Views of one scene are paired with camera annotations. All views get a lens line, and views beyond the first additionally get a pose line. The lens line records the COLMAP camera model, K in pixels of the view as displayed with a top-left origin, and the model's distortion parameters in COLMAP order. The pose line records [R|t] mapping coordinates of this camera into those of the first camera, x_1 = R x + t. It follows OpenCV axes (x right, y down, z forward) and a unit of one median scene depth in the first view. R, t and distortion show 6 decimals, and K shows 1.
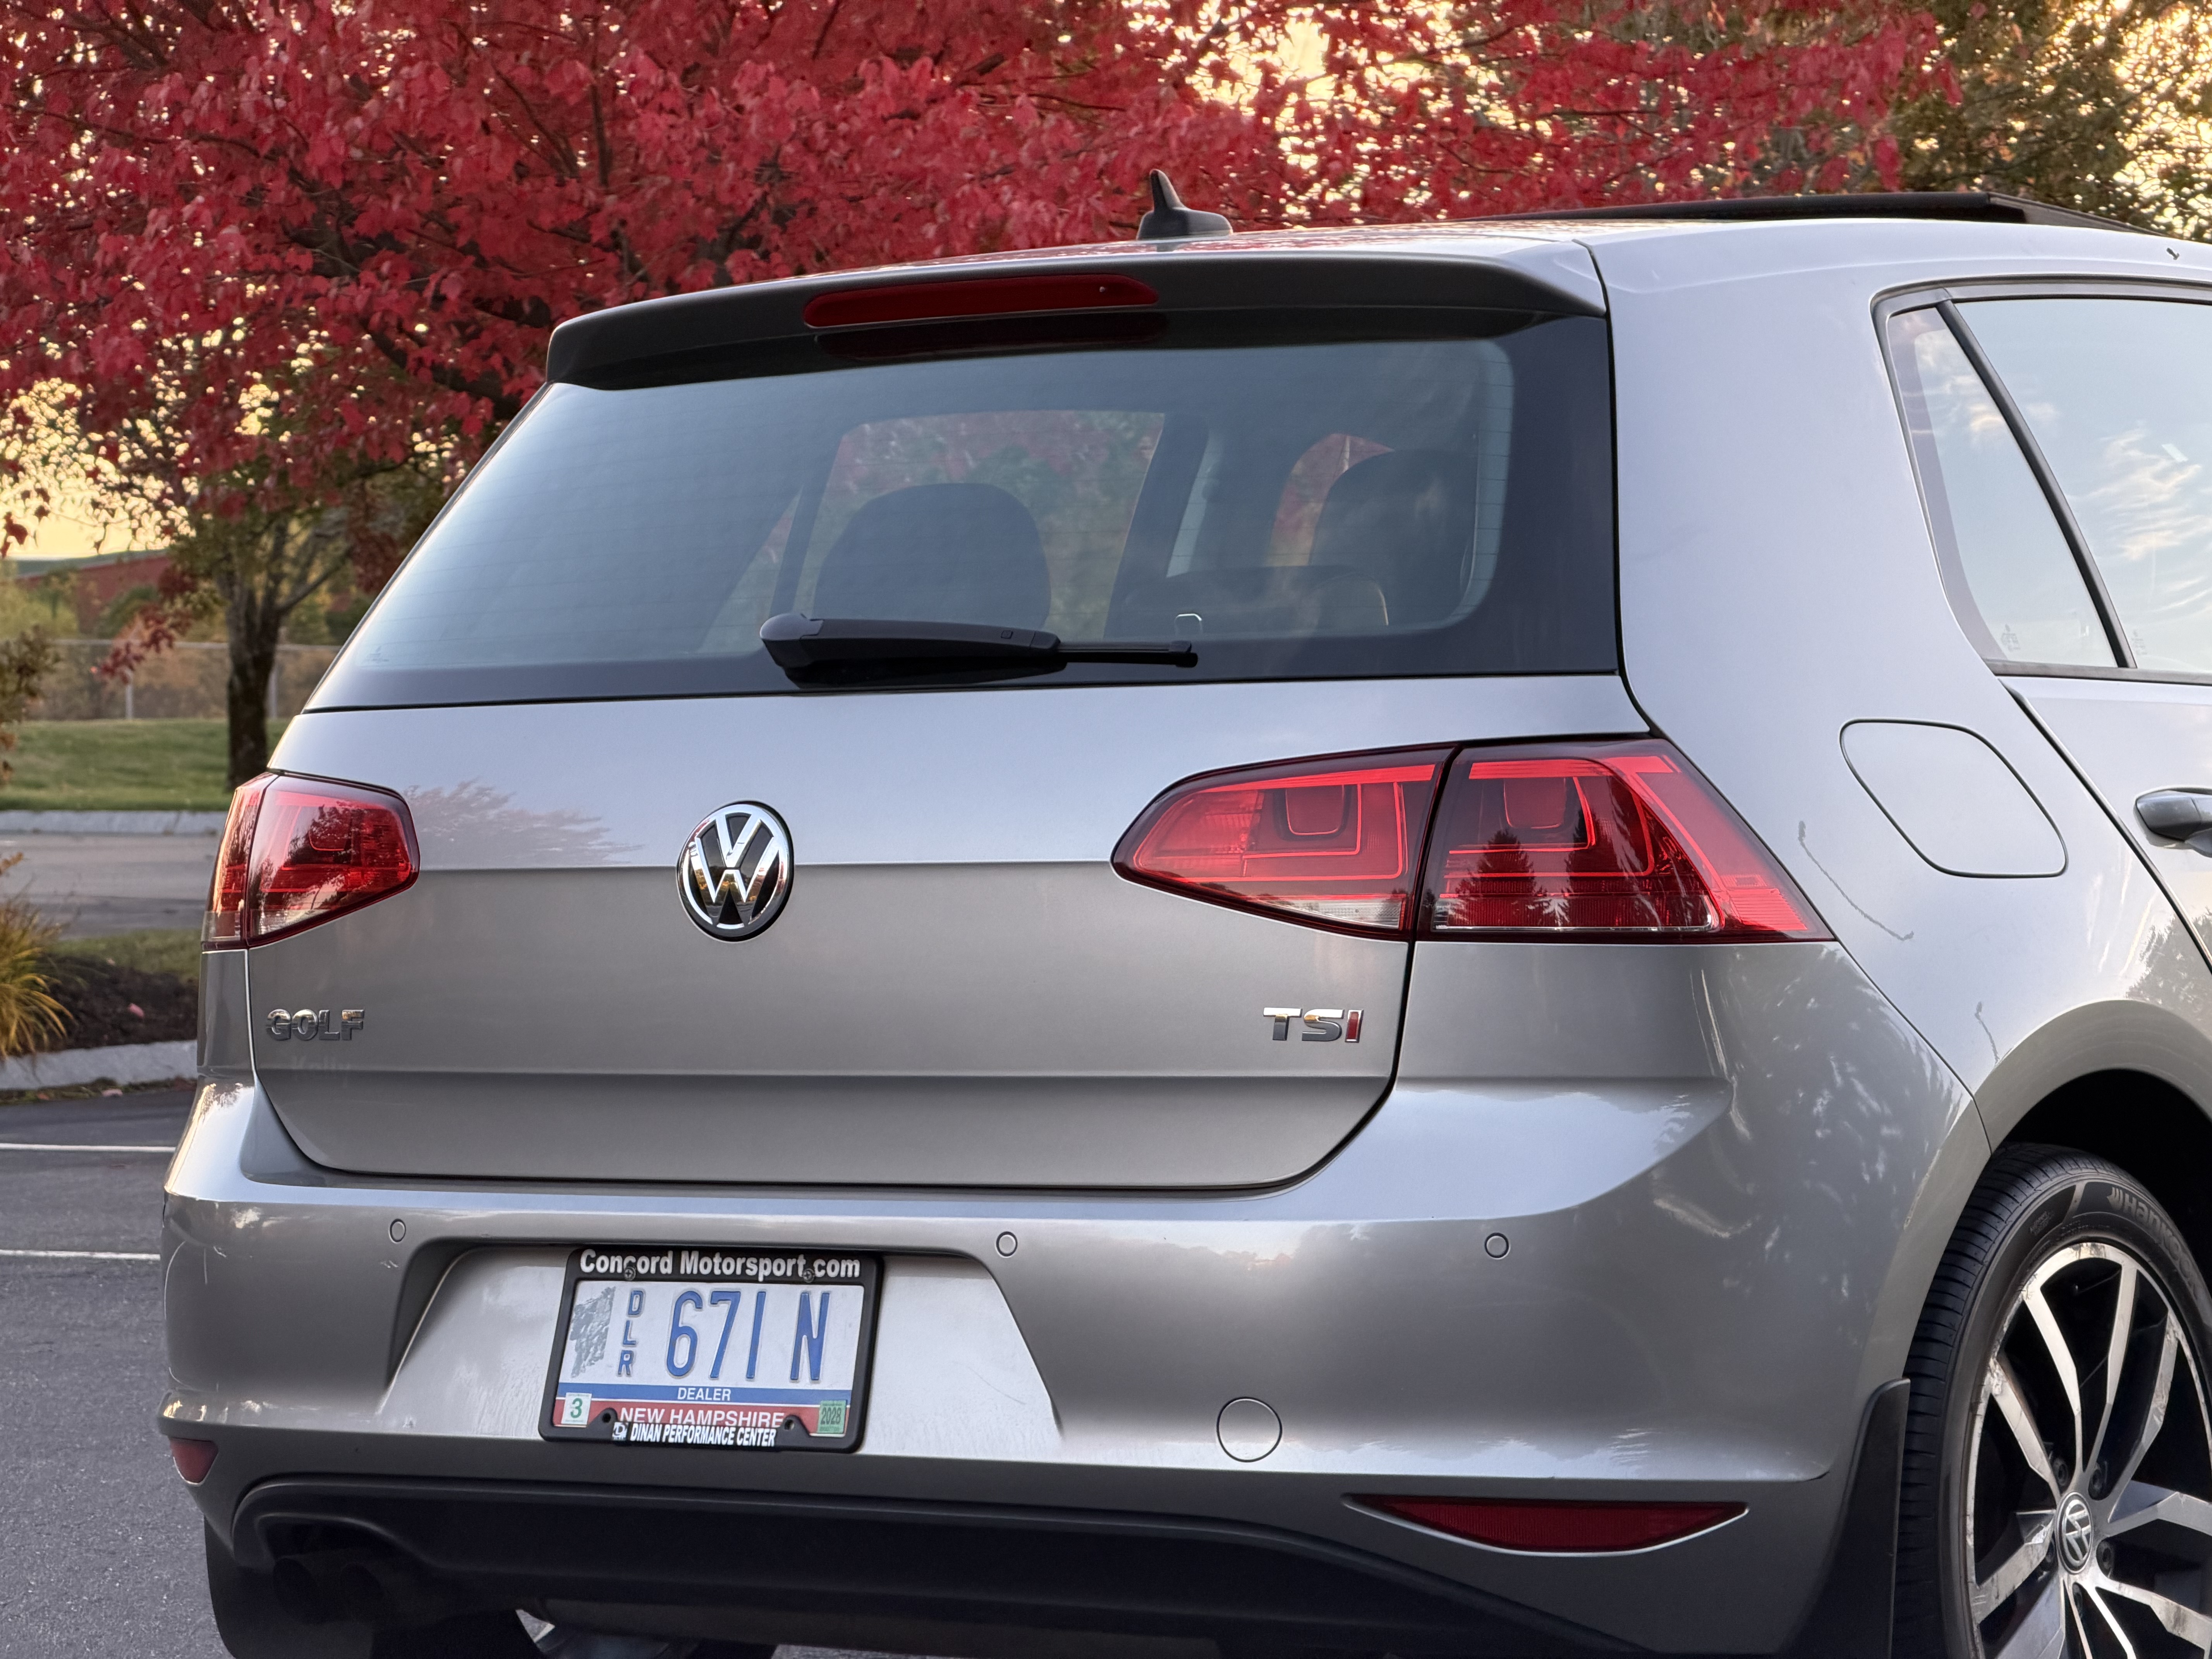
lens RADIAL K [[6705.3, 0, 1115.8], [0, 6705.3, 869.2], [0, 0, 1]] dist [0.175009, 1.147688]
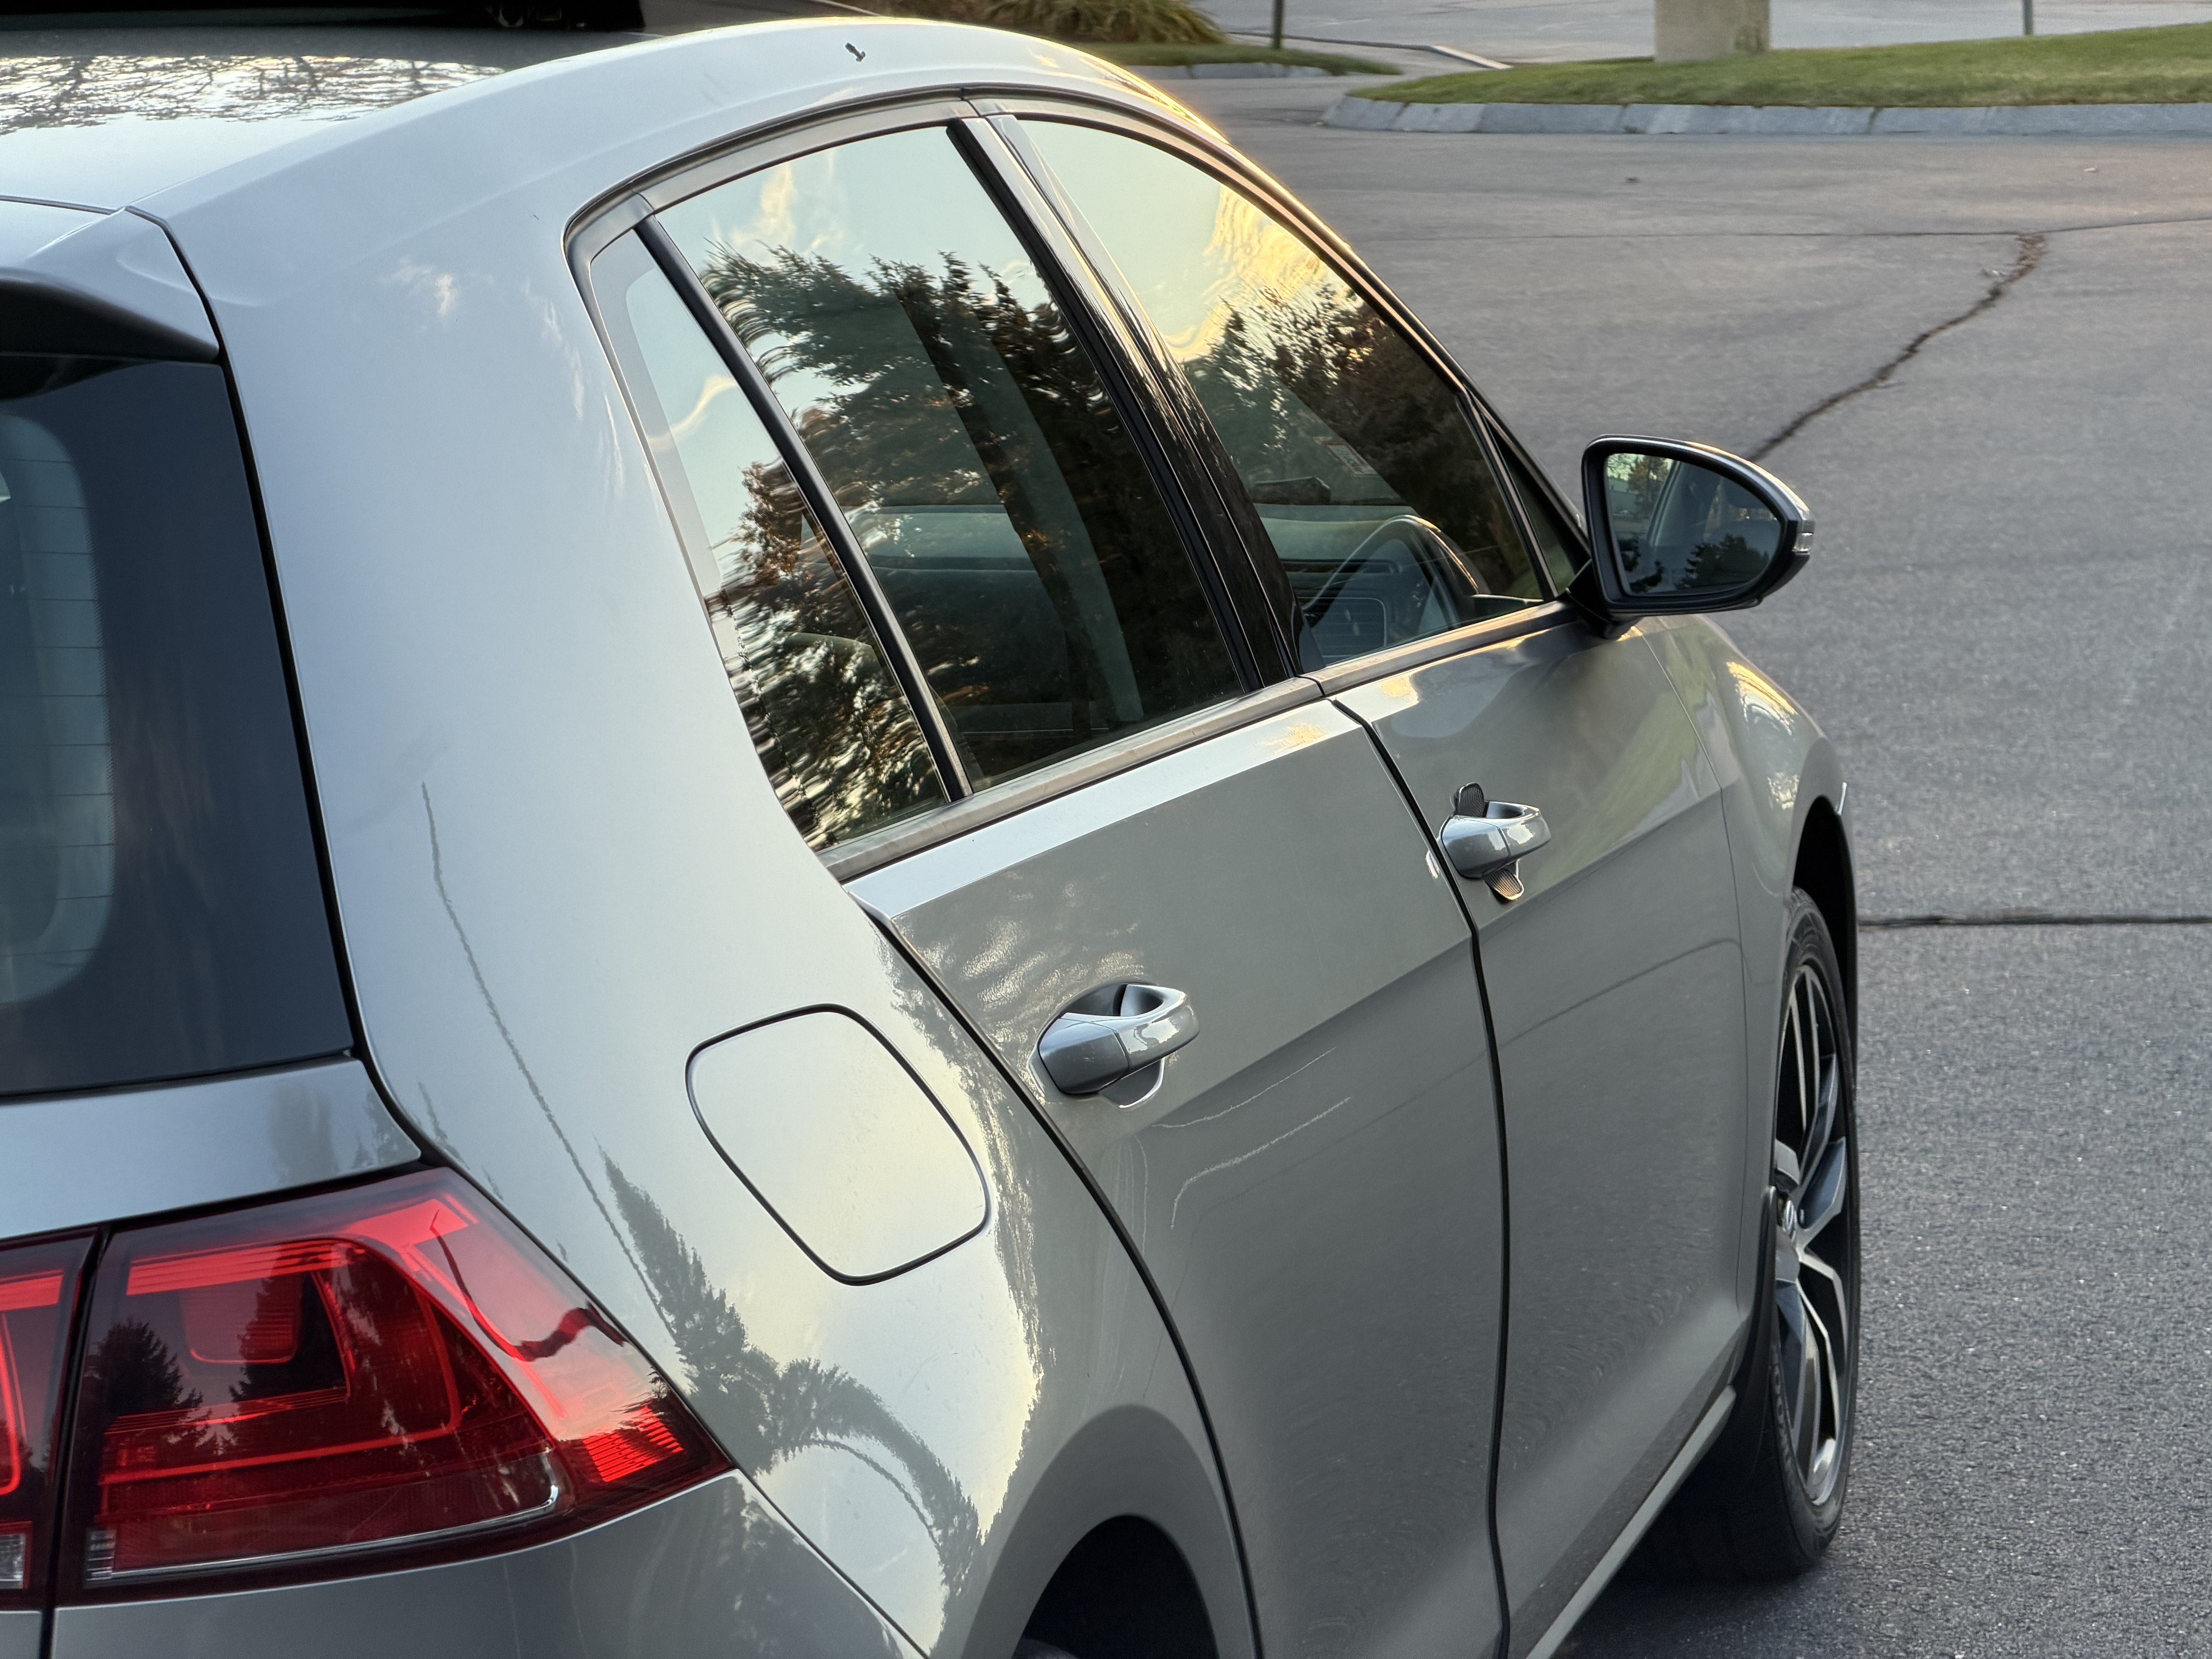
lens RADIAL K [[6705.3, 0, 1115.8], [0, 6705.3, 869.2], [0, 0, 1]] dist [0.175009, 1.147688]
pose [[0.940112, -0.075434, 0.332415, -0.050795], [0.034934, 0.991392, 0.126177, -0.111105], [-0.339072, -0.107008, 0.934655, 0.439259]]
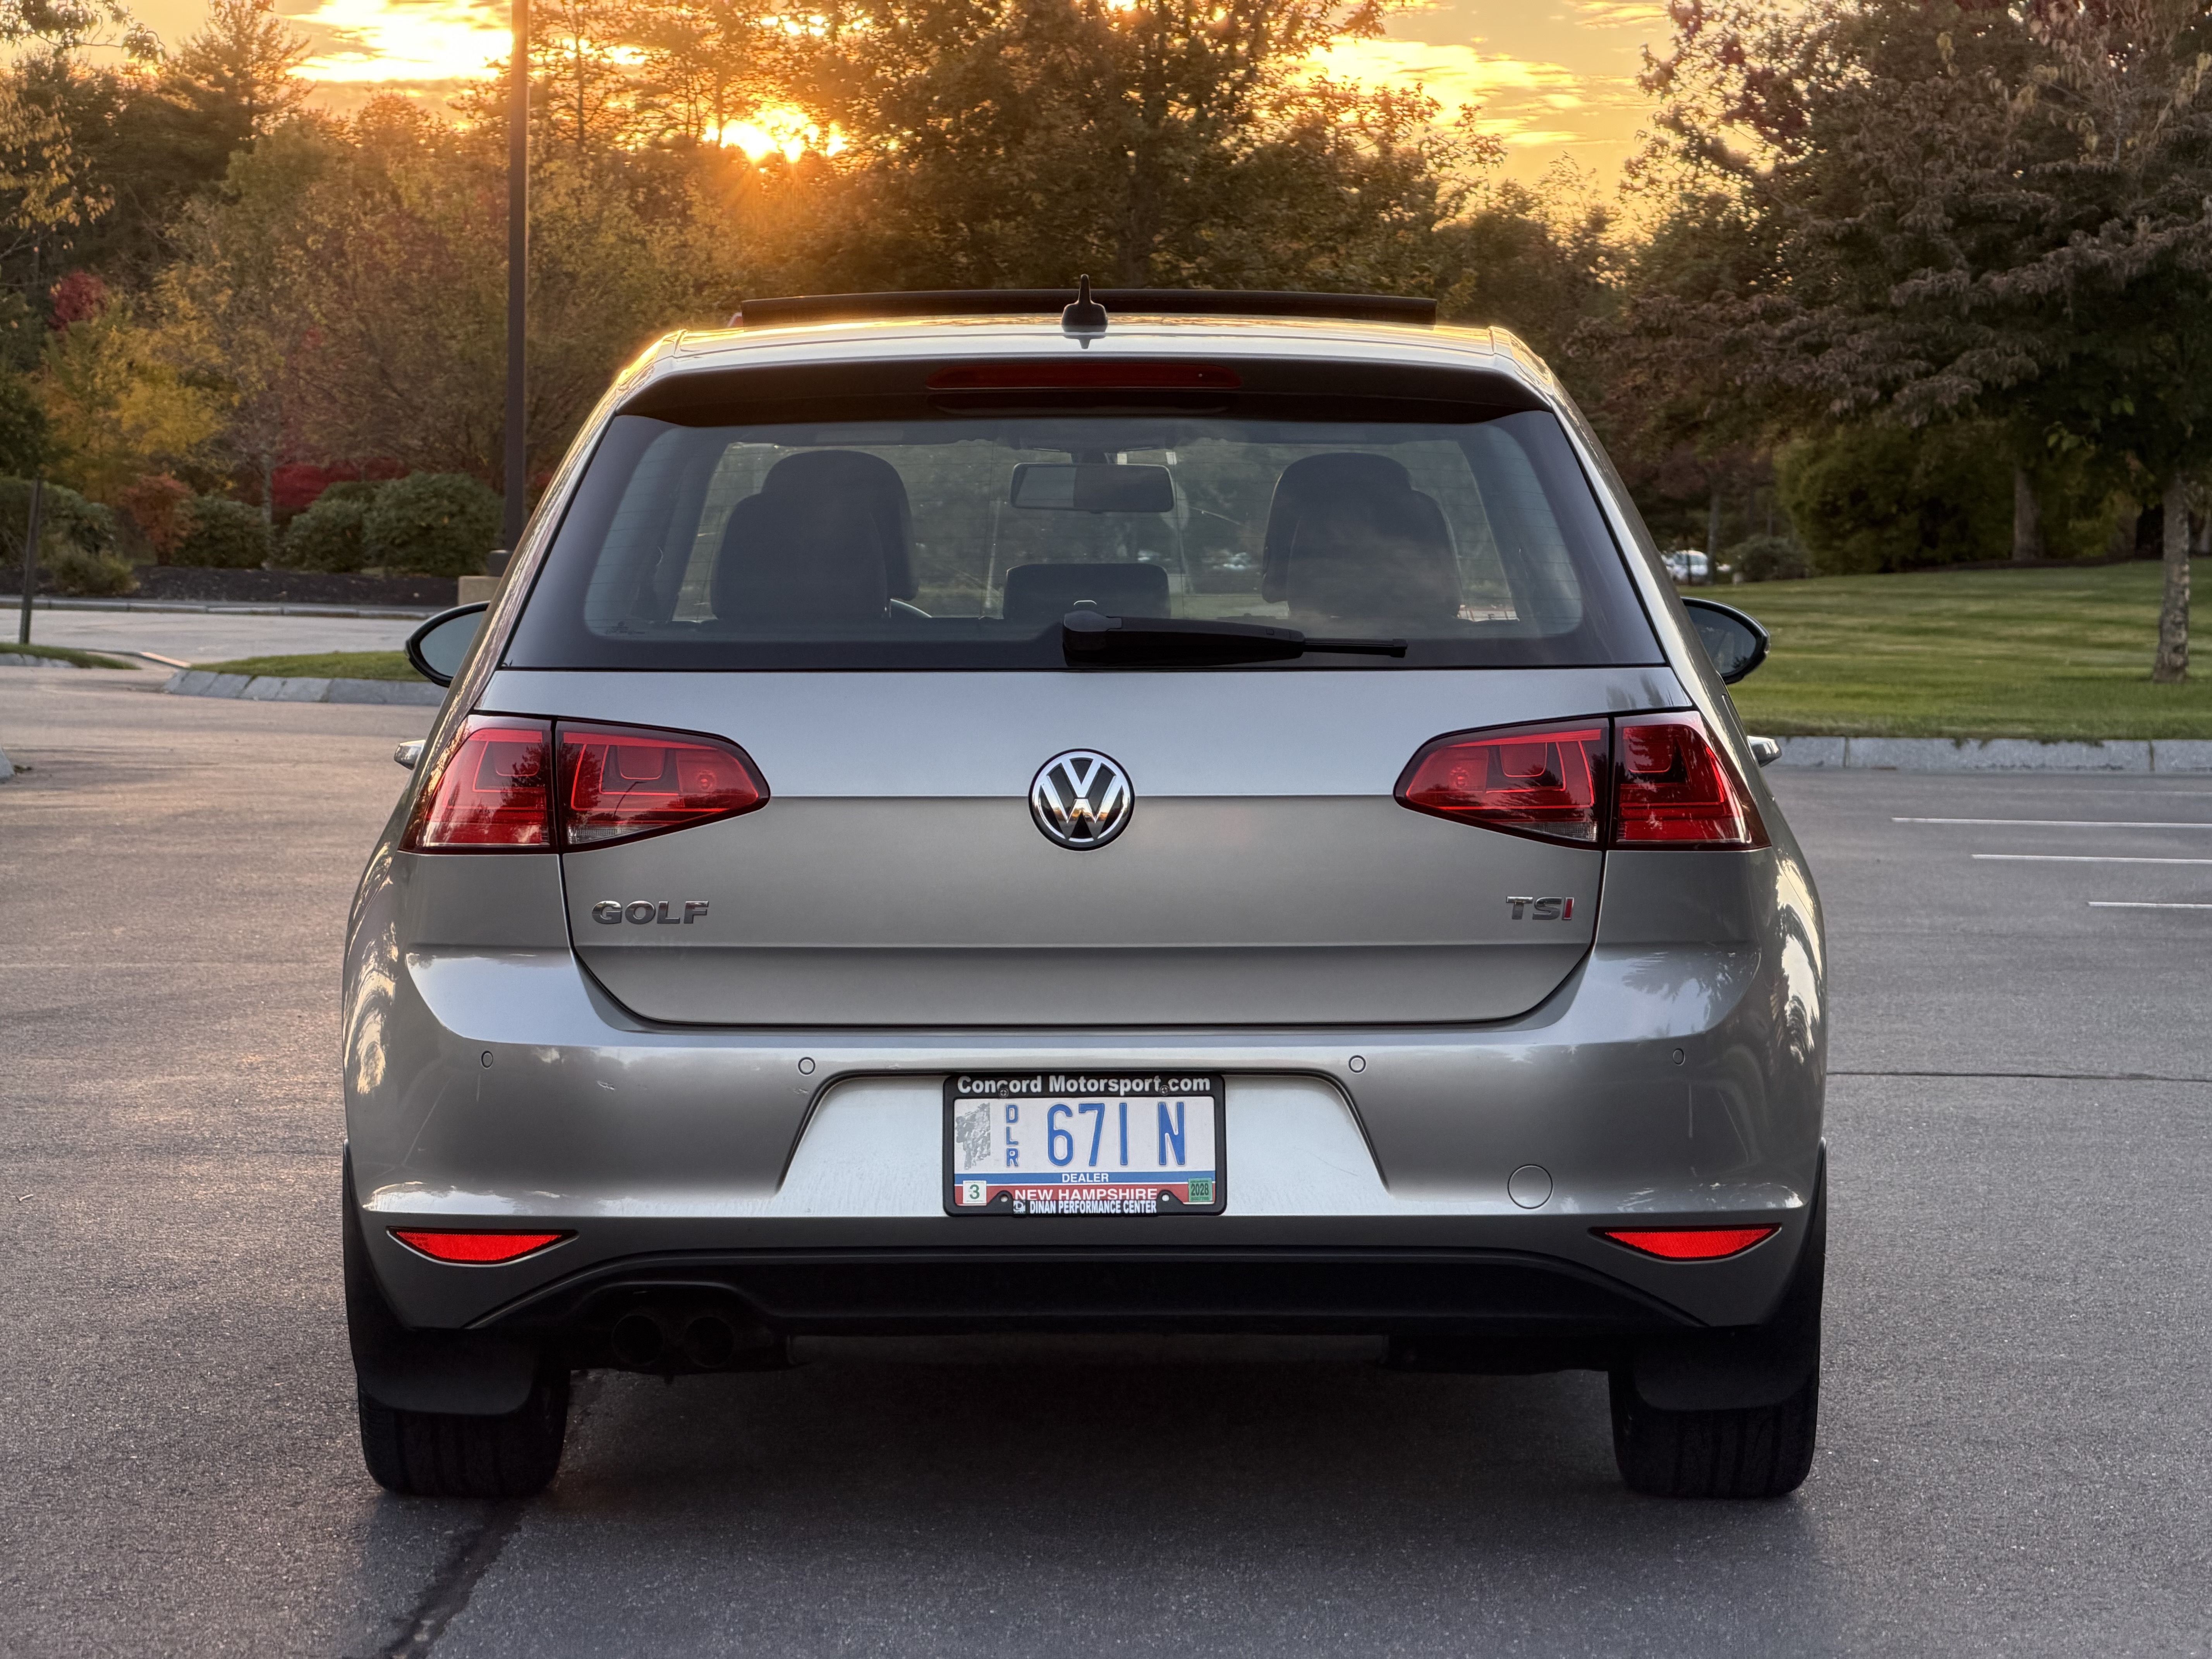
lens RADIAL K [[6705.4, 0, 1135.9], [0, 6705.4, 831.2], [0, 0, 1]] dist [0.189387, 0.940443]
pose [[0.832568, -0.005086, 0.553900, -0.815925], [-0.008912, 0.999705, 0.022575, -0.024683], [-0.553851, -0.023731, 0.832277, -0.156737]]
